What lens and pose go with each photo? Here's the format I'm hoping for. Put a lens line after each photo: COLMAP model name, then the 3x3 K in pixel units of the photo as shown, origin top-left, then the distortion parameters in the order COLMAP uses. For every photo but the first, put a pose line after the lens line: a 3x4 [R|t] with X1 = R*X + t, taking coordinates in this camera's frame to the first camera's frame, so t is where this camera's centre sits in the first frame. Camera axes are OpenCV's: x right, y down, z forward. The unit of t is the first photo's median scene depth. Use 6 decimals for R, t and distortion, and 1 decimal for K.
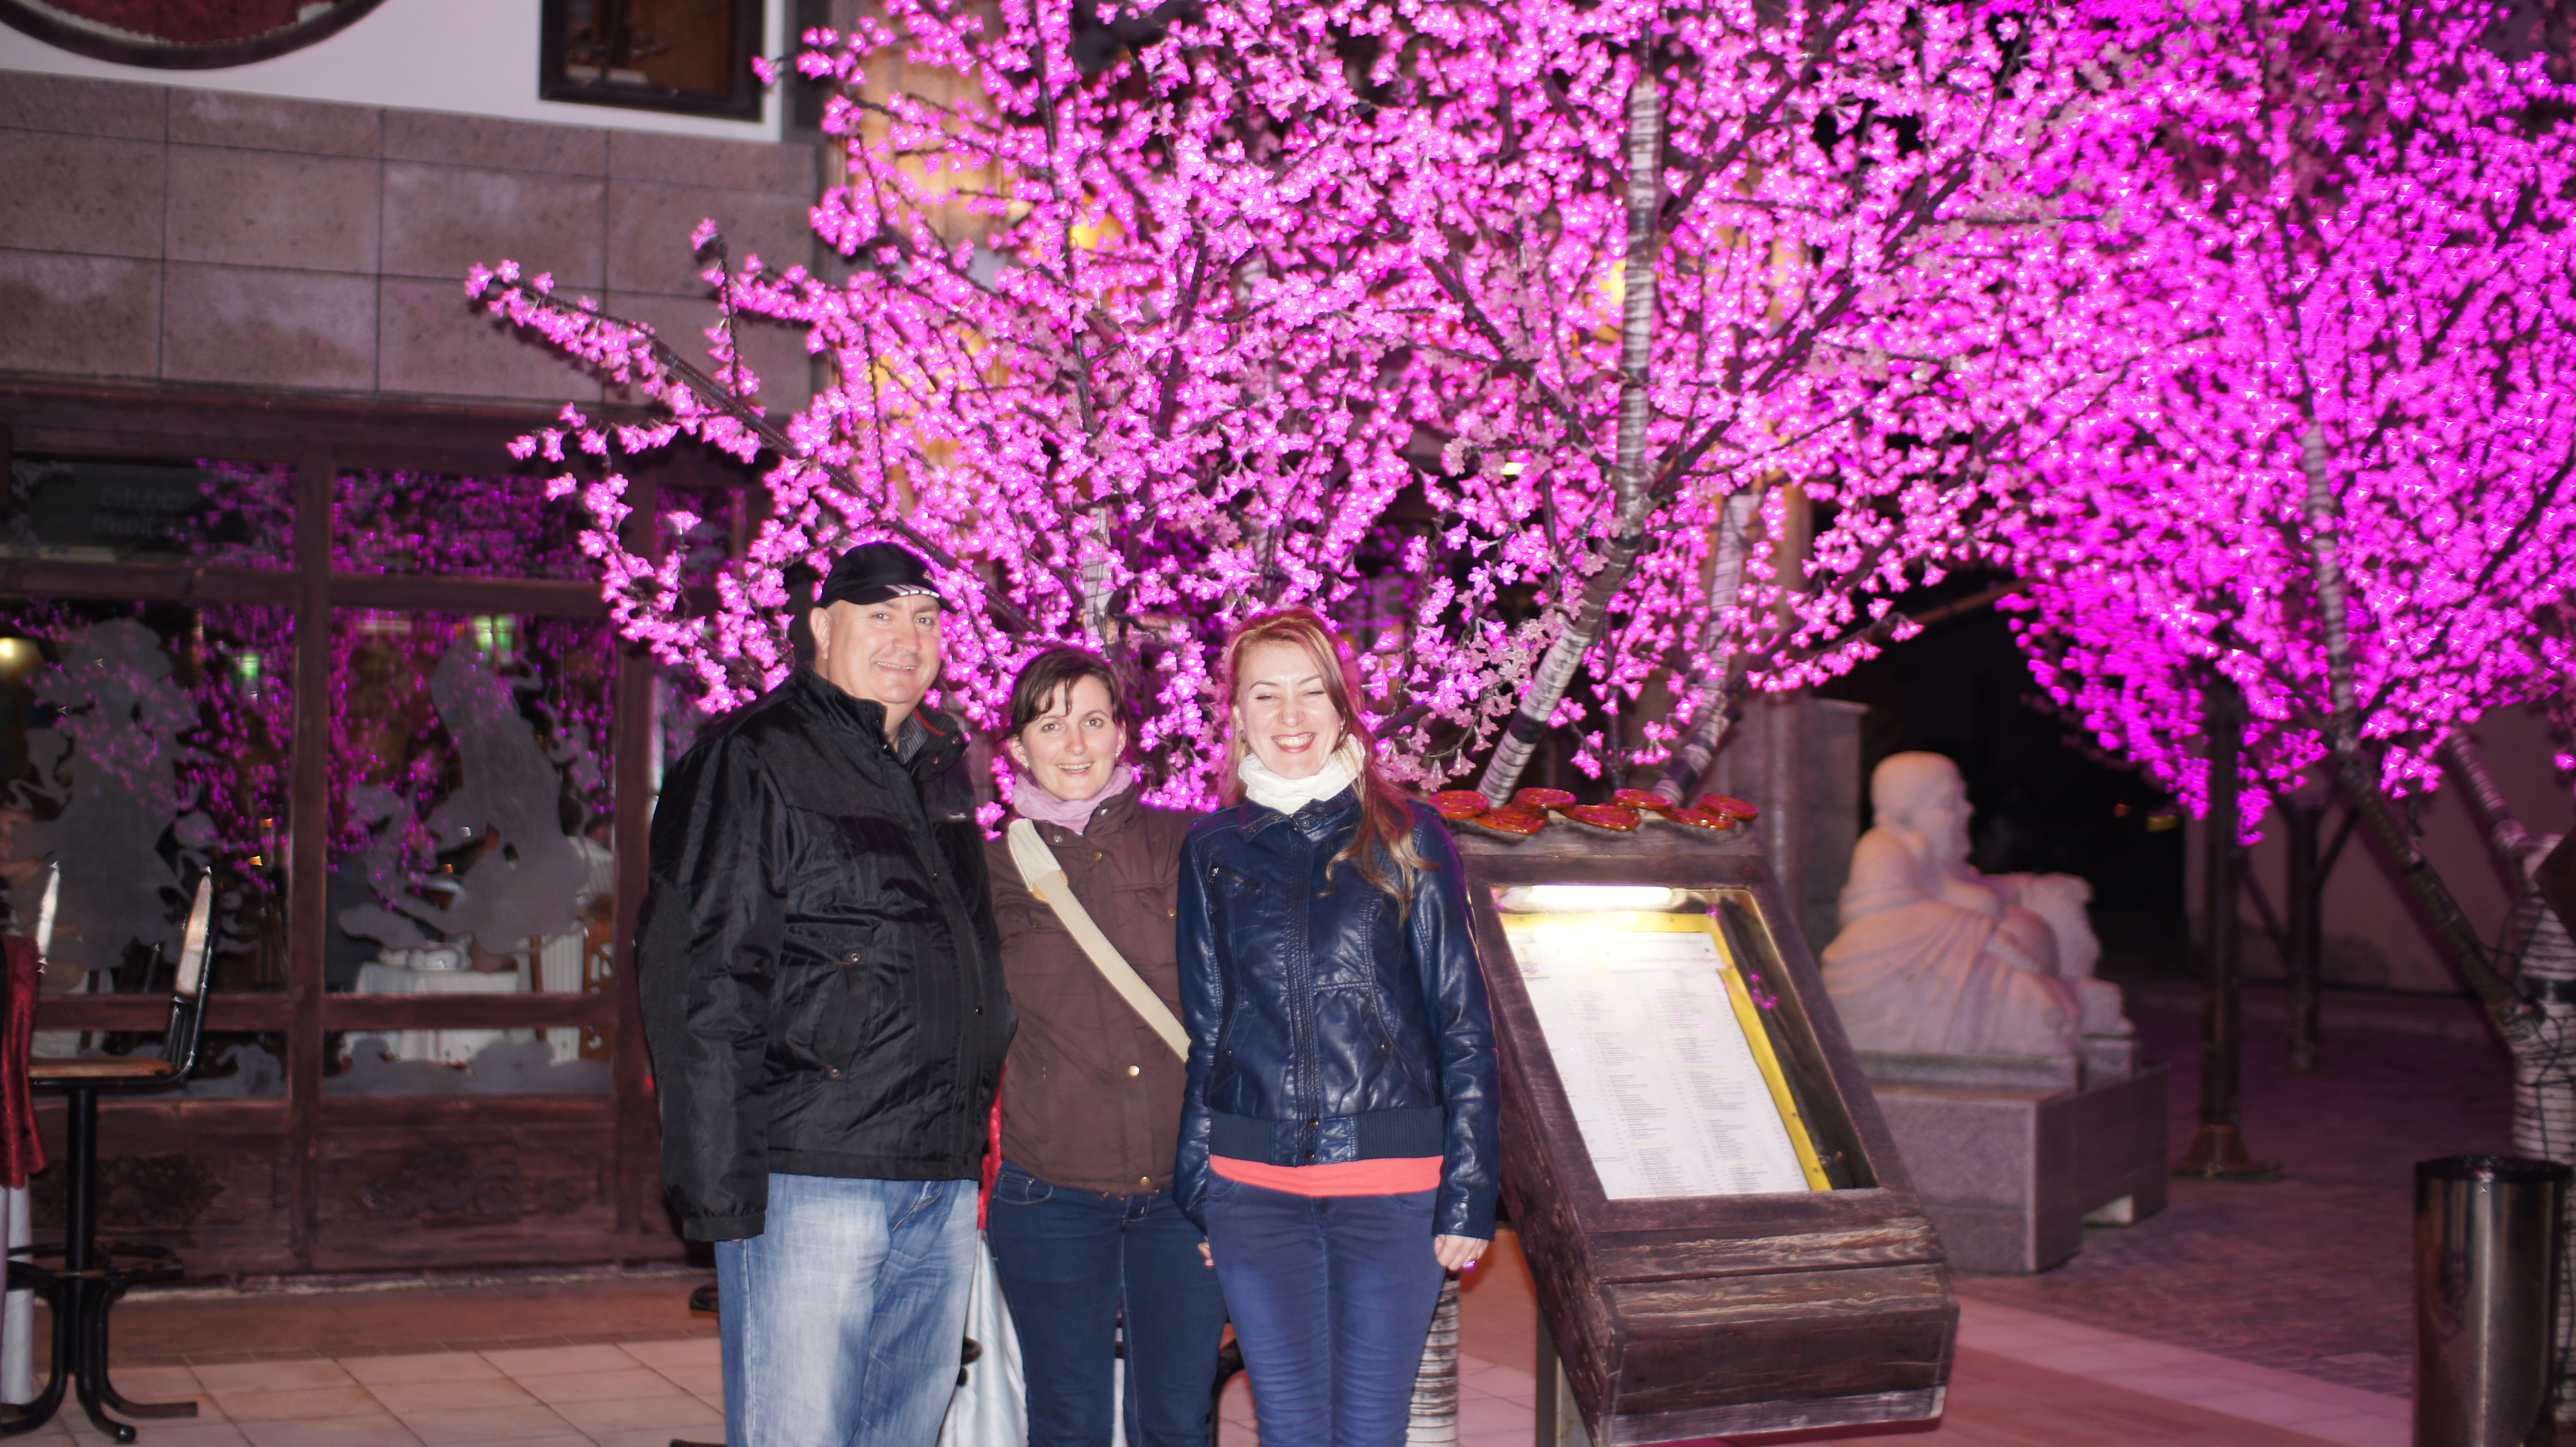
lens RADIAL K [[3537.5, 0, 1288.0], [0, 3537.5, 723.5], [0, 0, 1]] dist [-0.178413, 0.308385]
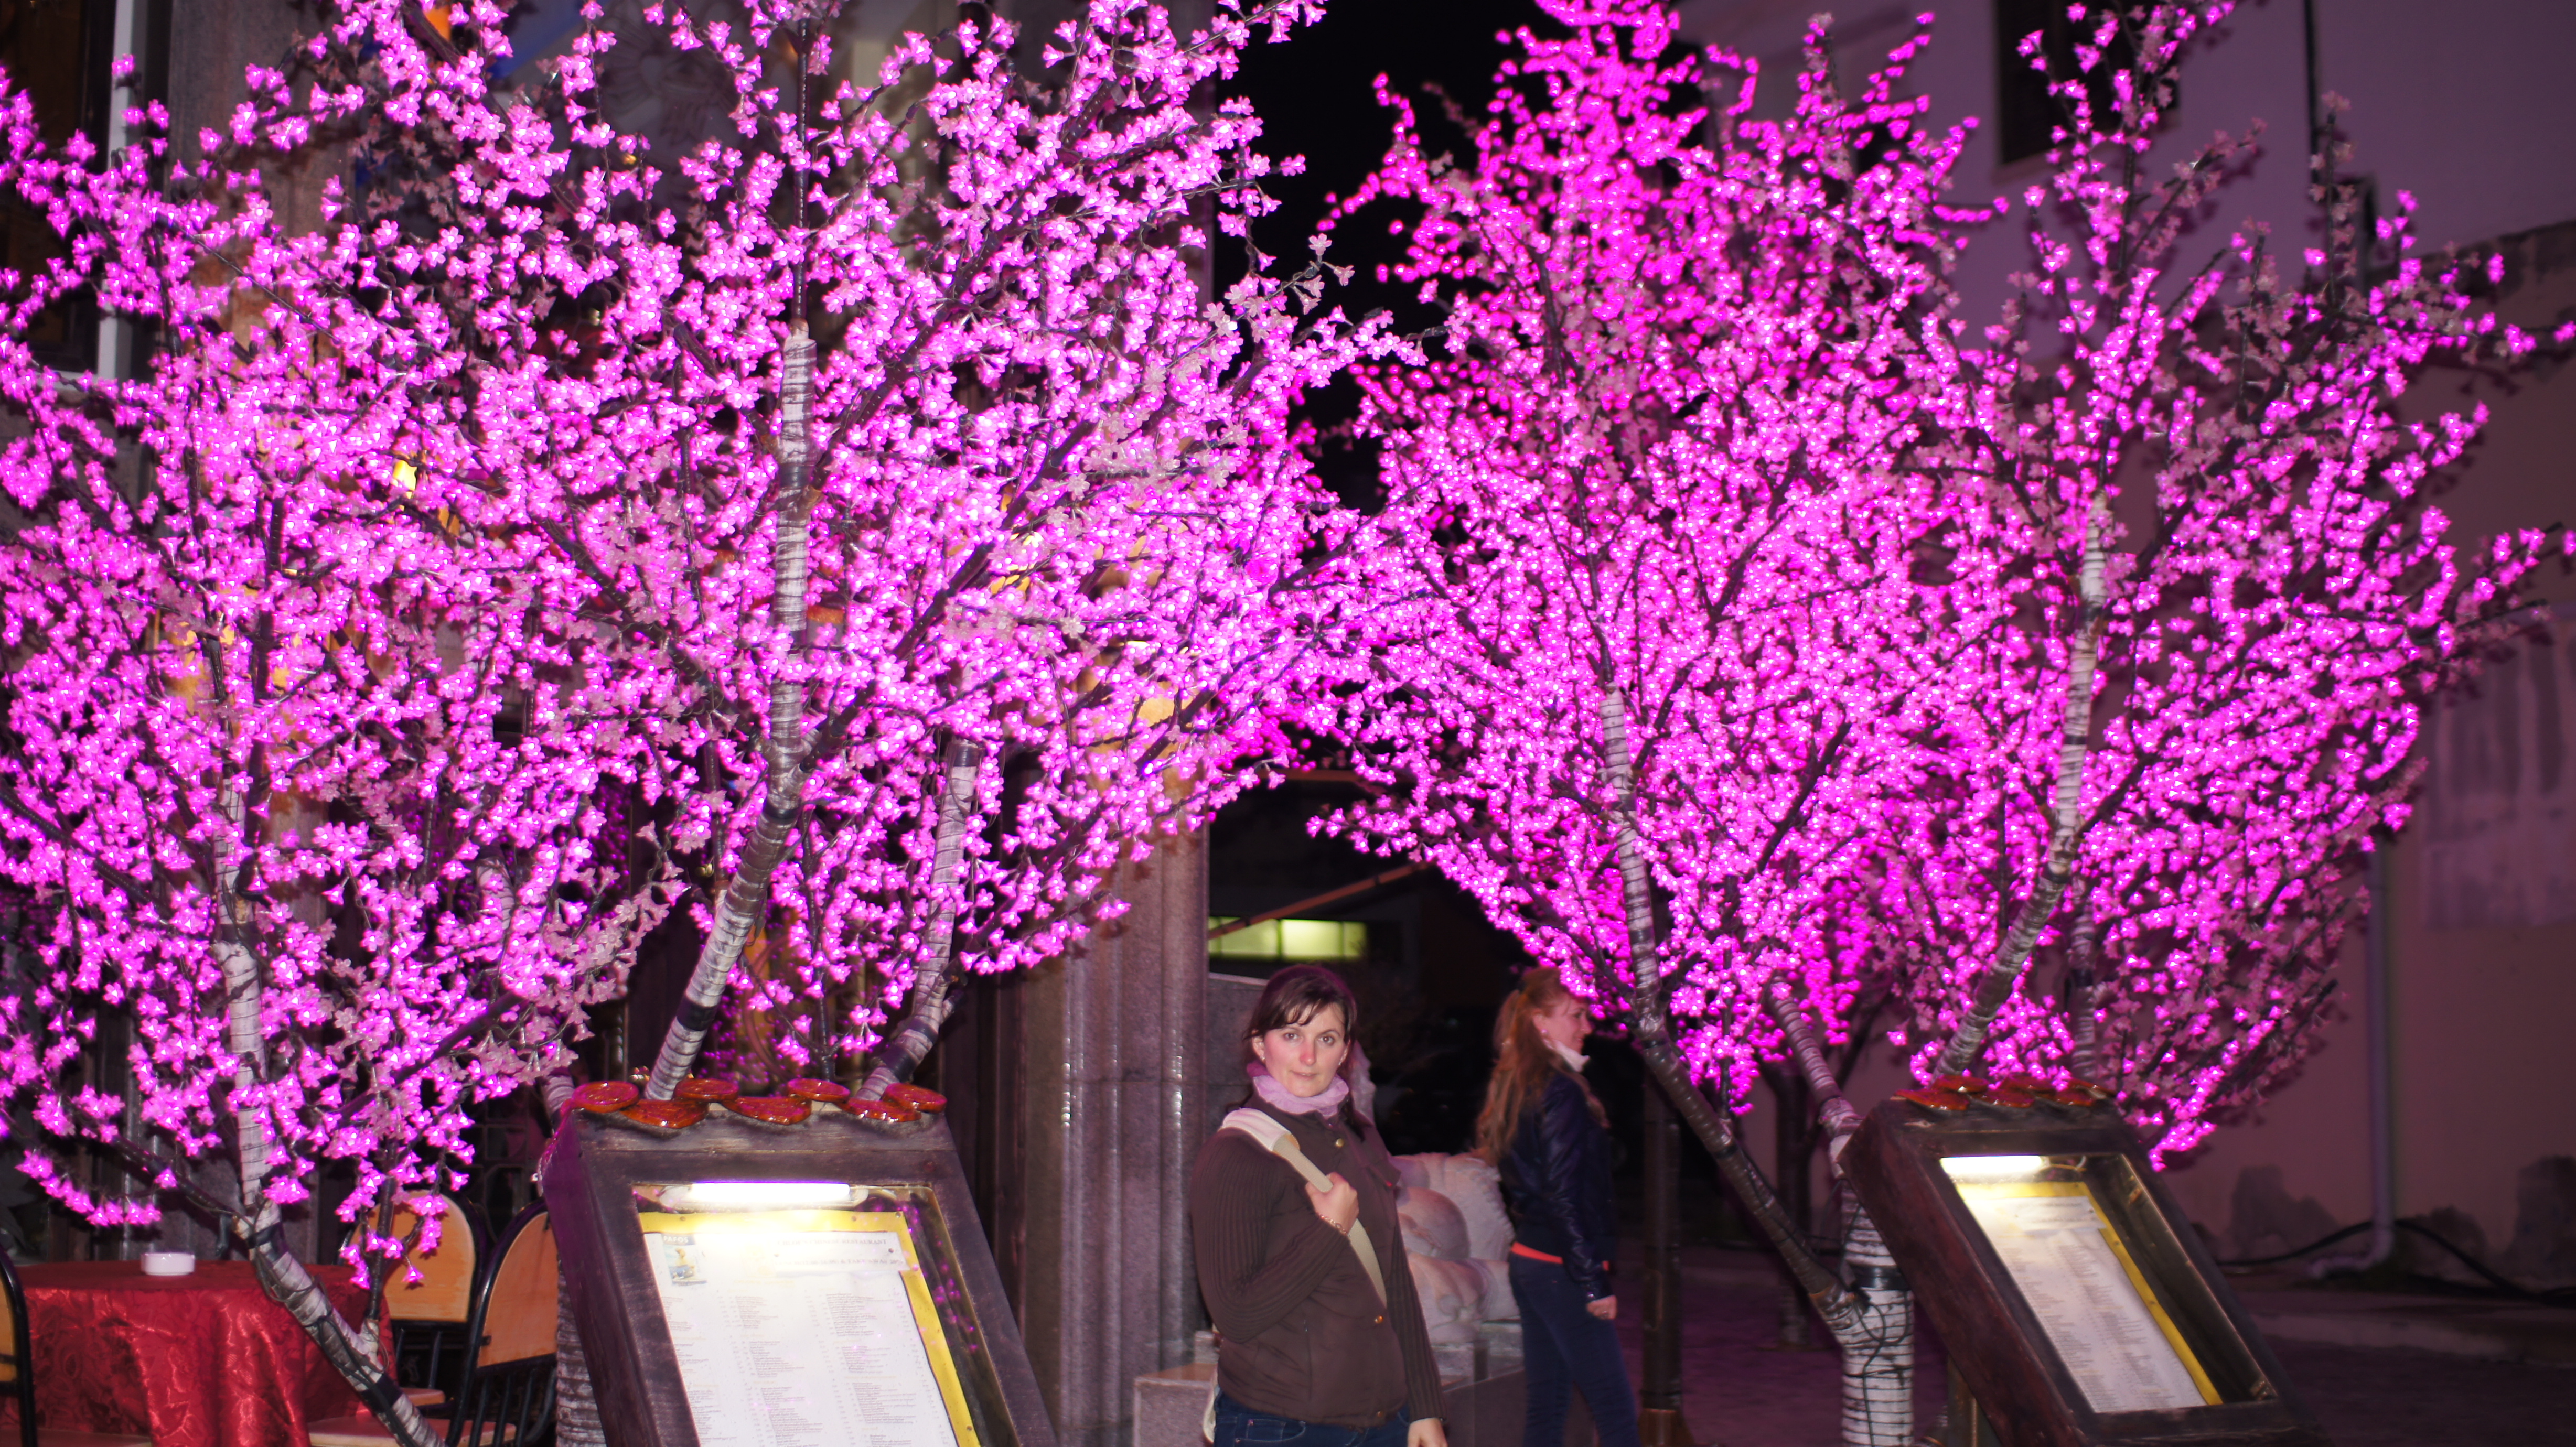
lens RADIAL K [[3537.5, 0, 1288.0], [0, 3537.5, 723.5], [0, 0, 1]] dist [-0.178413, 0.308385]
pose [[0.994868, 0.003019, 0.101139, 0.121697], [0.004597, 0.997174, -0.074980, -0.004610], [-0.101080, 0.075060, 0.992043, 0.048783]]
